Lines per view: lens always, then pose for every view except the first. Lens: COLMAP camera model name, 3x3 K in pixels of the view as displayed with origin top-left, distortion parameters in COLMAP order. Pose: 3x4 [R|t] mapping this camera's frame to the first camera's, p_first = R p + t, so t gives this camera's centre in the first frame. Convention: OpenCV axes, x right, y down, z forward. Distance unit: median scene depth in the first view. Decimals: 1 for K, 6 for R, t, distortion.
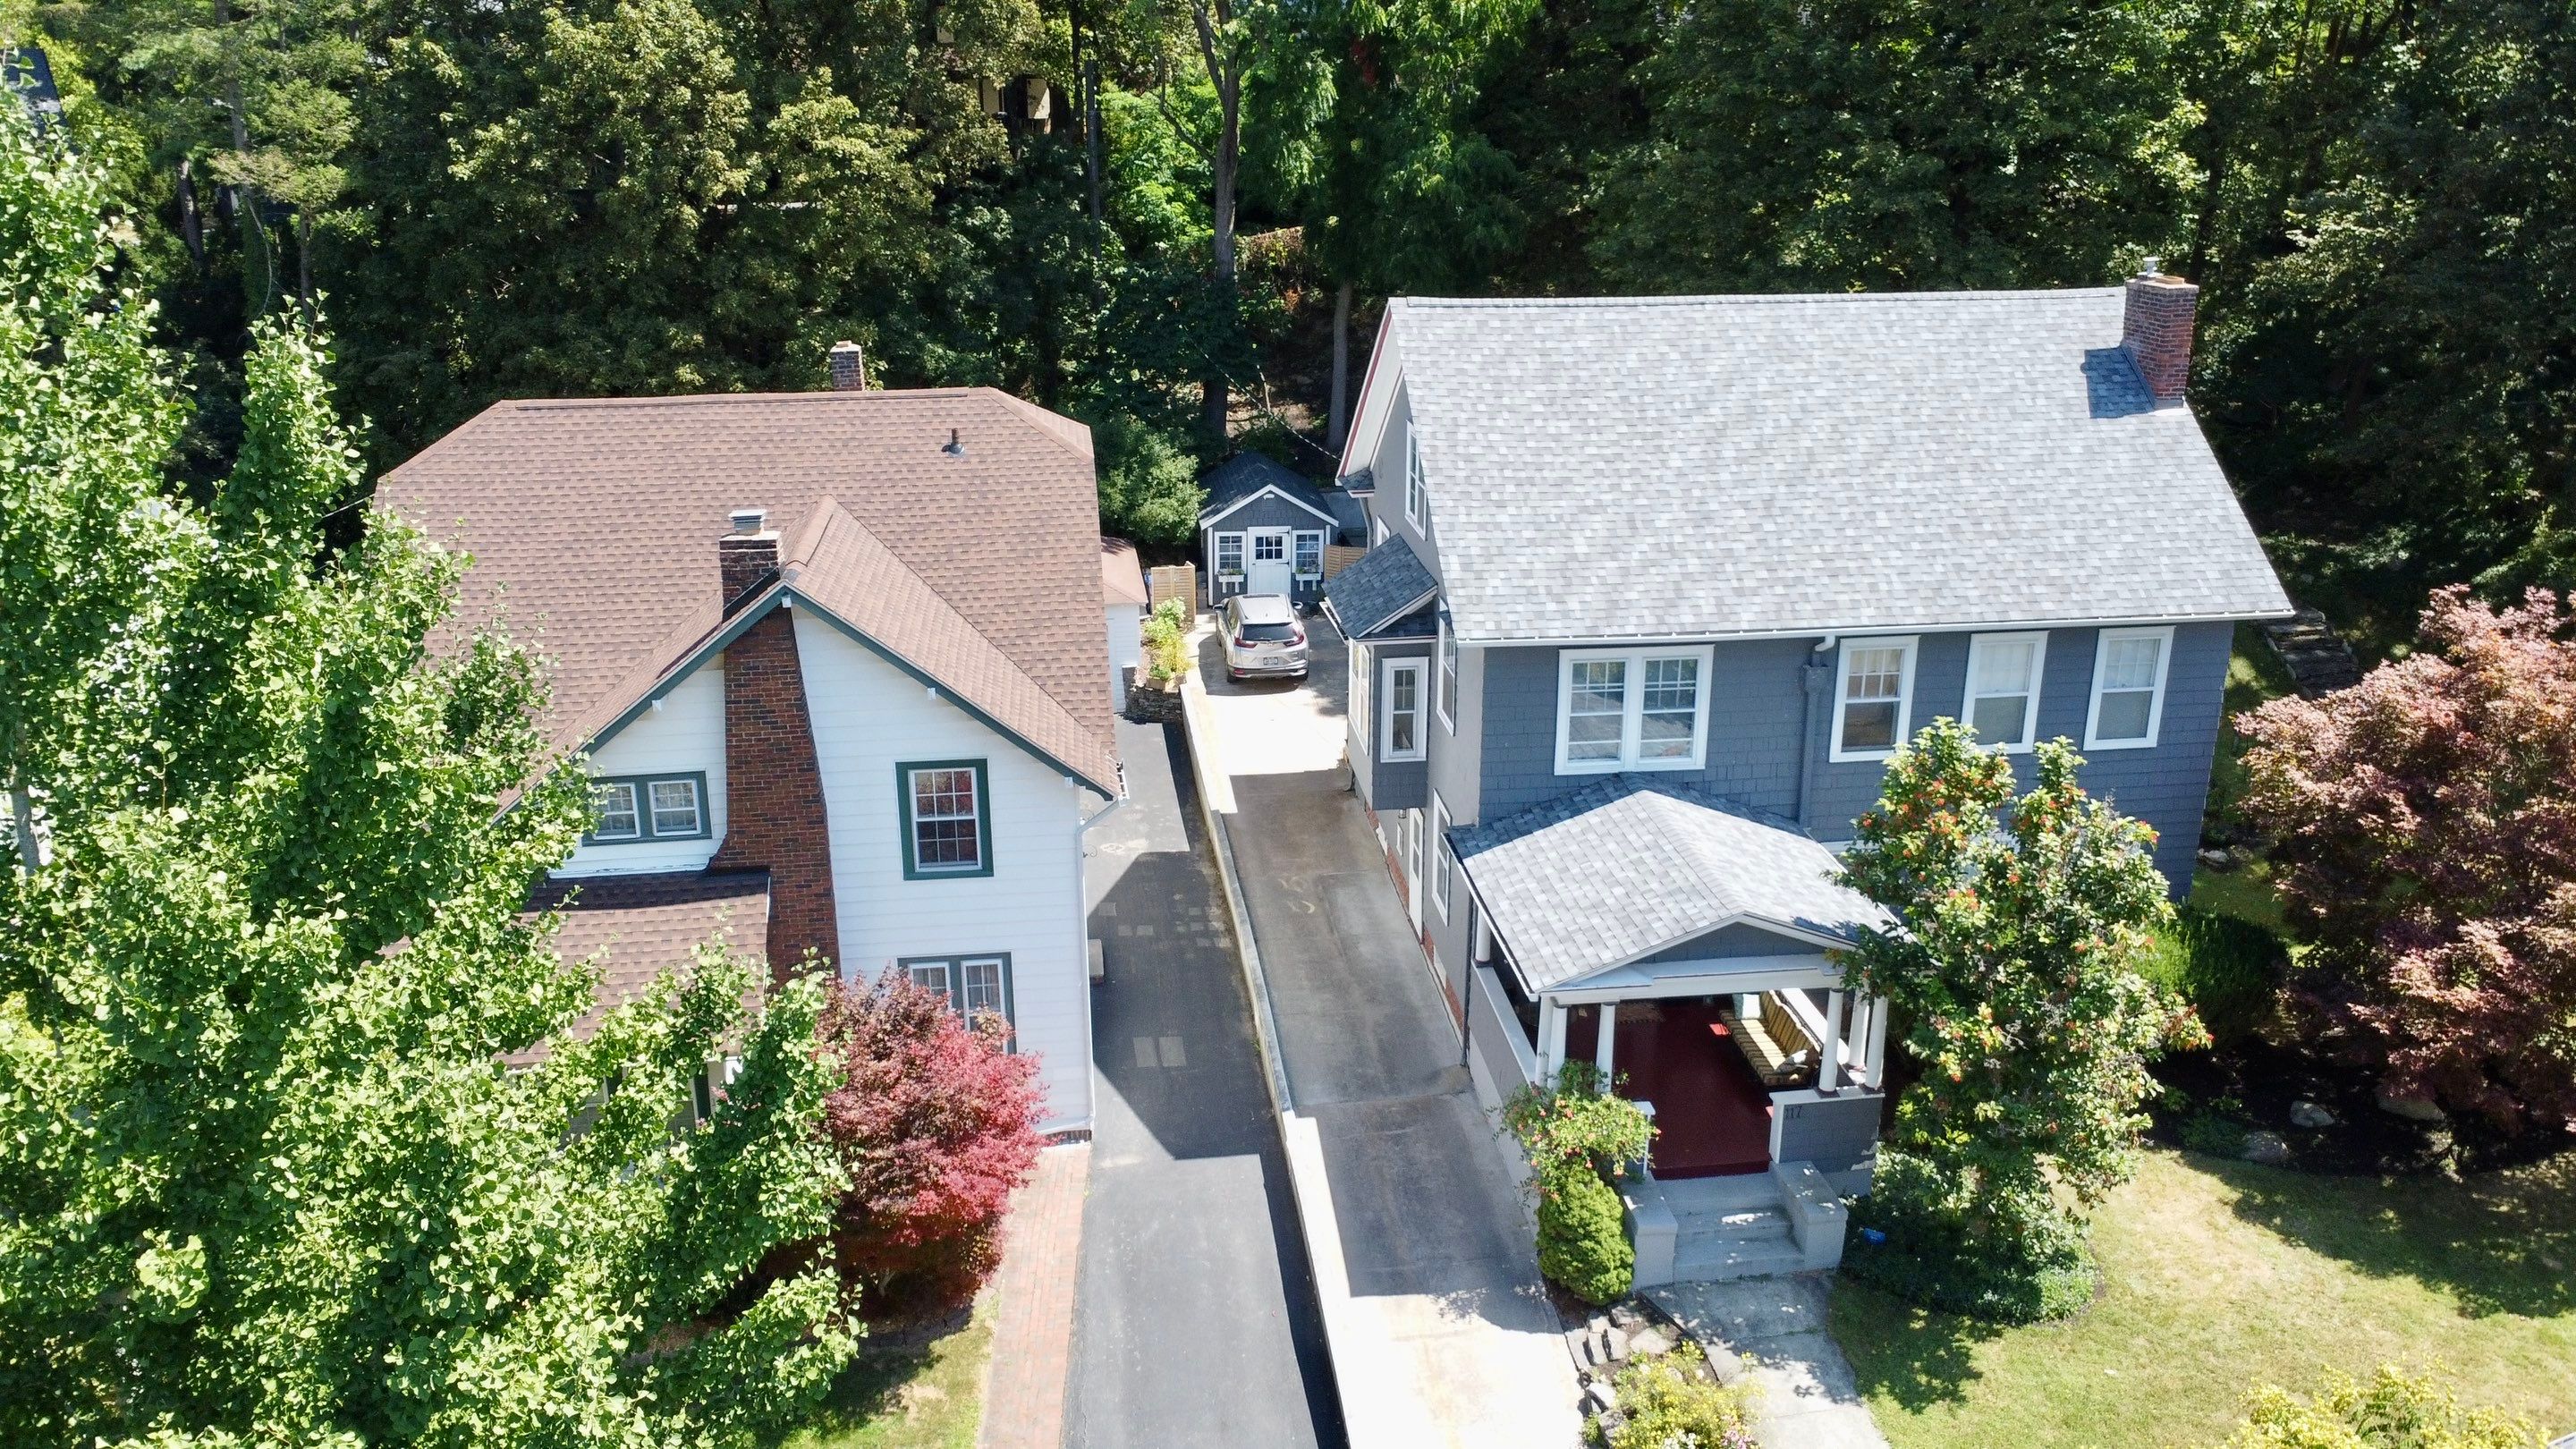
lens RADIAL K [[1869.1, 0, 1281.6], [0, 1869.1, 719.4], [0, 0, 1]] dist [-0.028606, -0.011001]
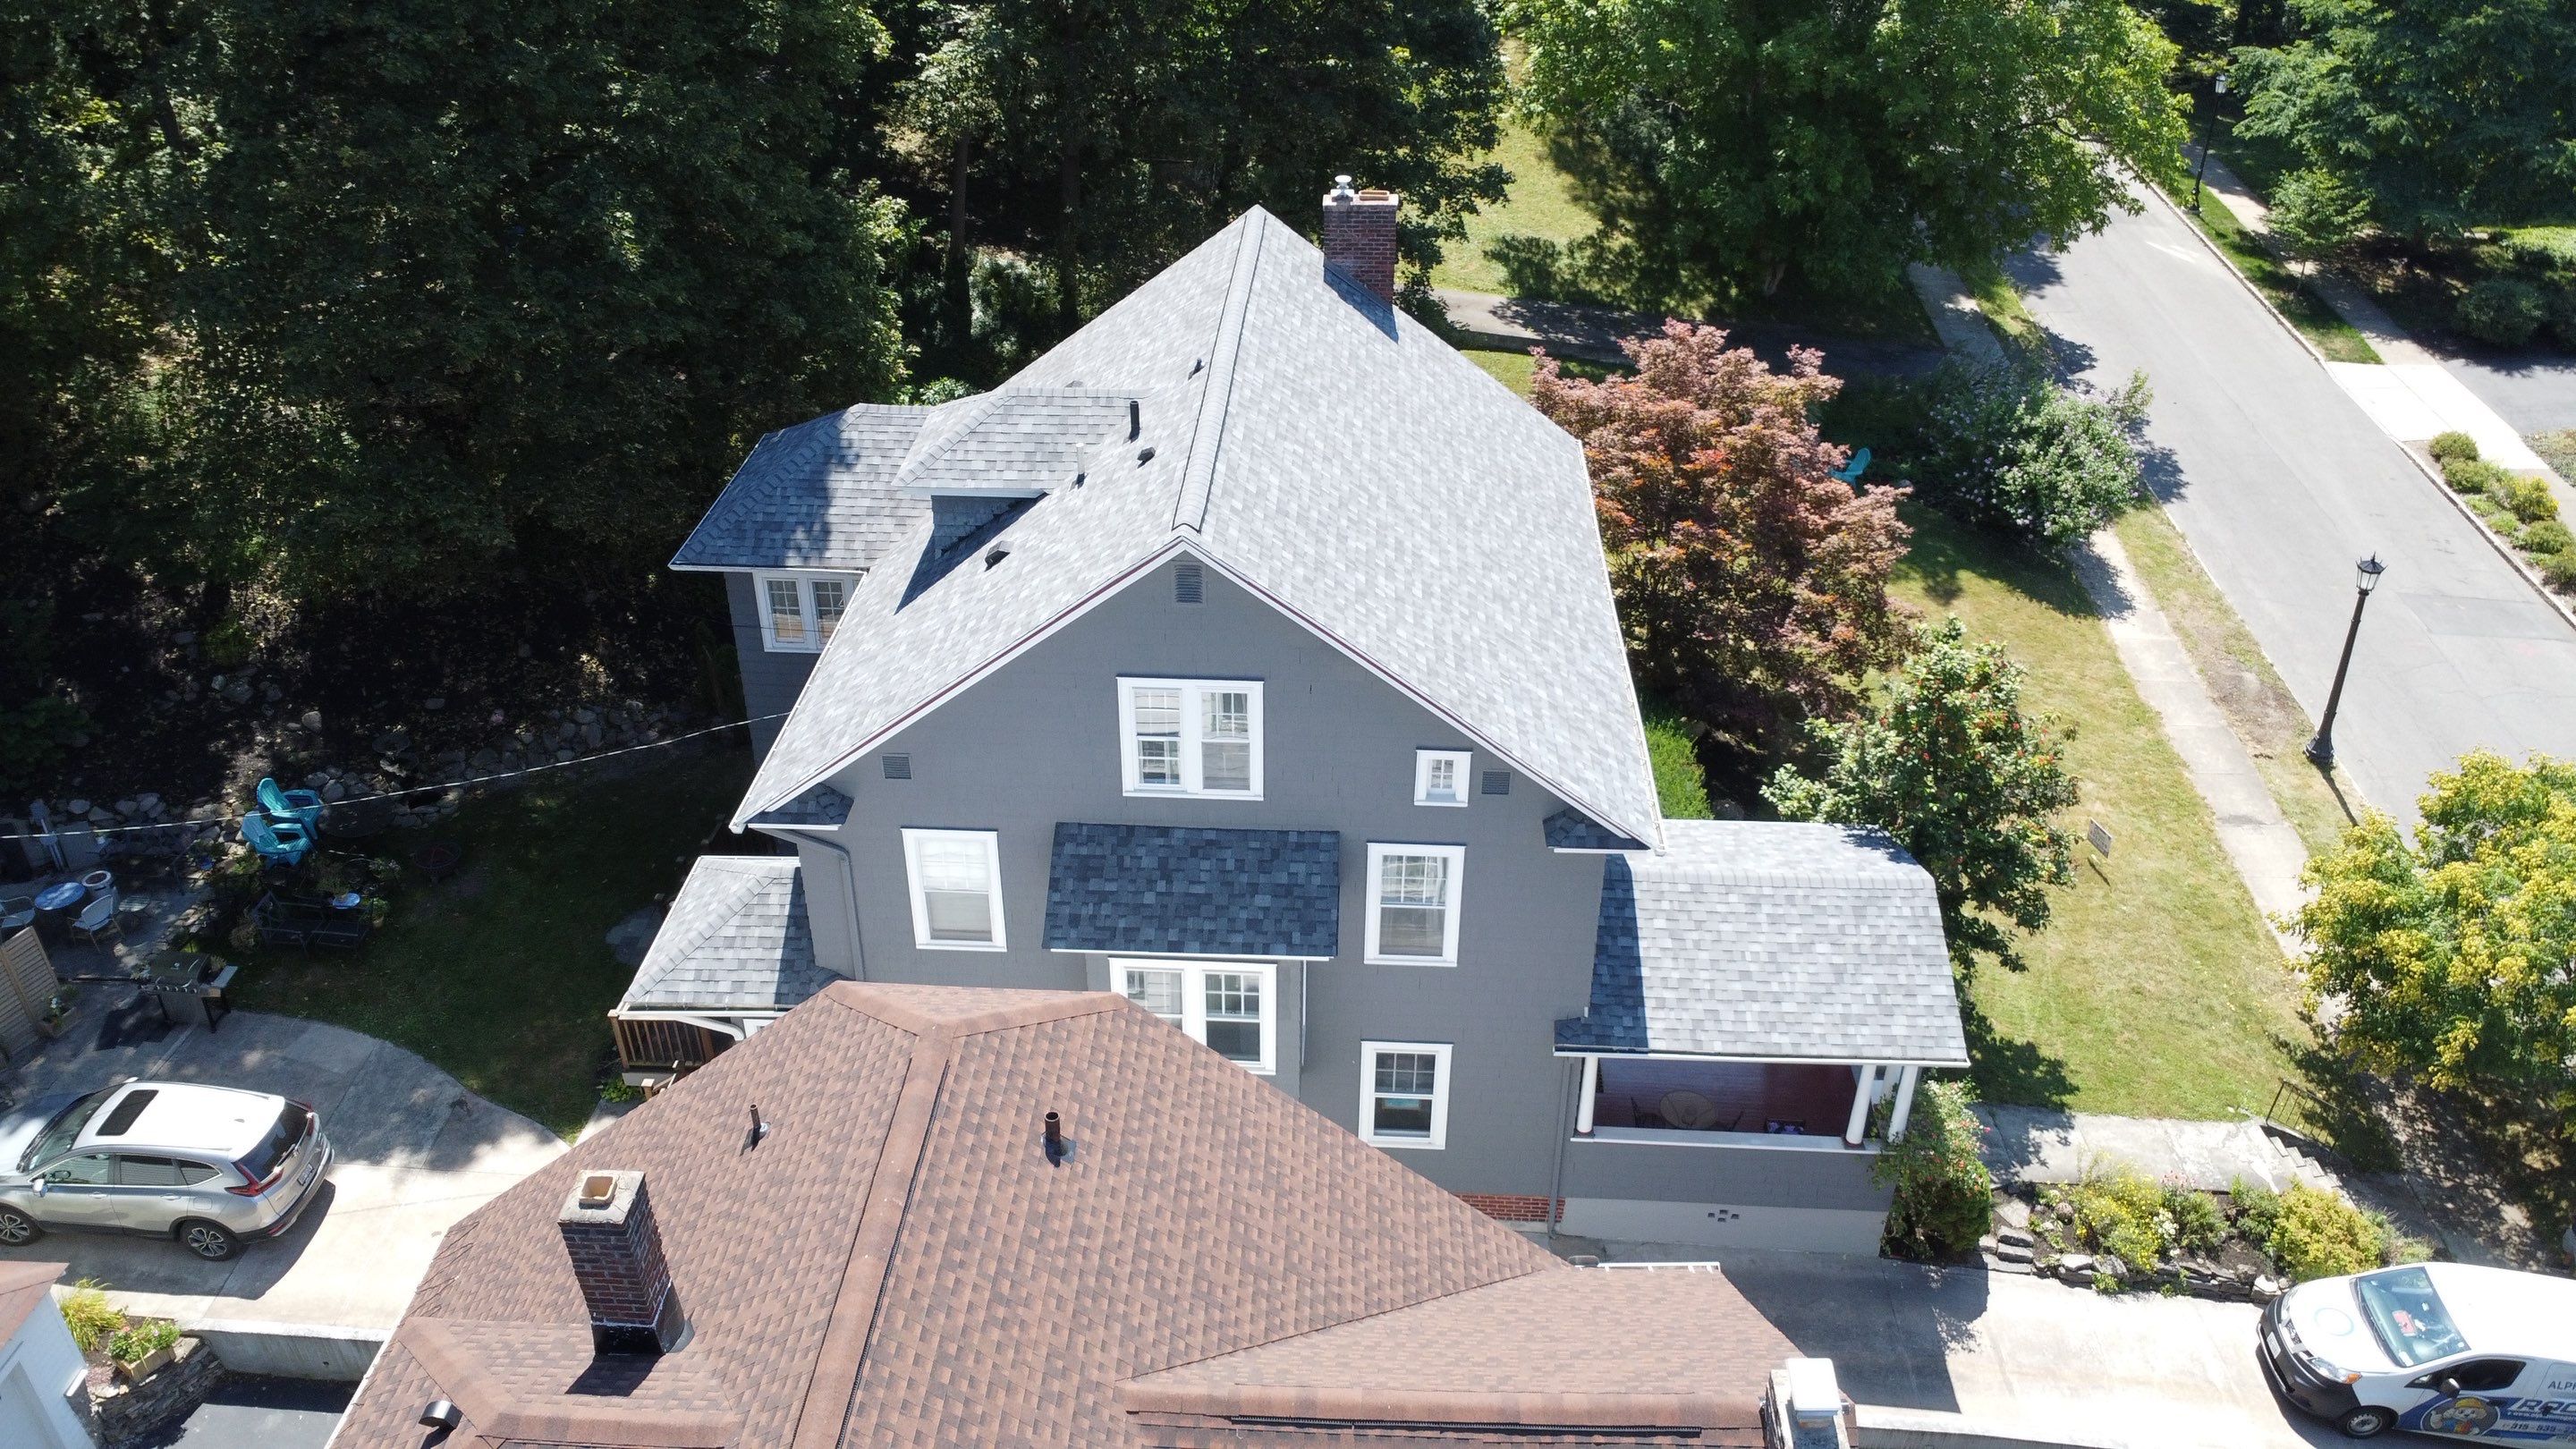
lens RADIAL K [[1869.1, 0, 1282.4], [0, 1869.1, 729.3], [0, 0, 1]] dist [-0.028606, -0.011001]
pose [[0.169412, -0.516068, 0.839627, -0.592067], [0.317192, 0.835163, 0.449324, -0.499506], [-0.933107, 0.190202, 0.305180, 0.831357]]
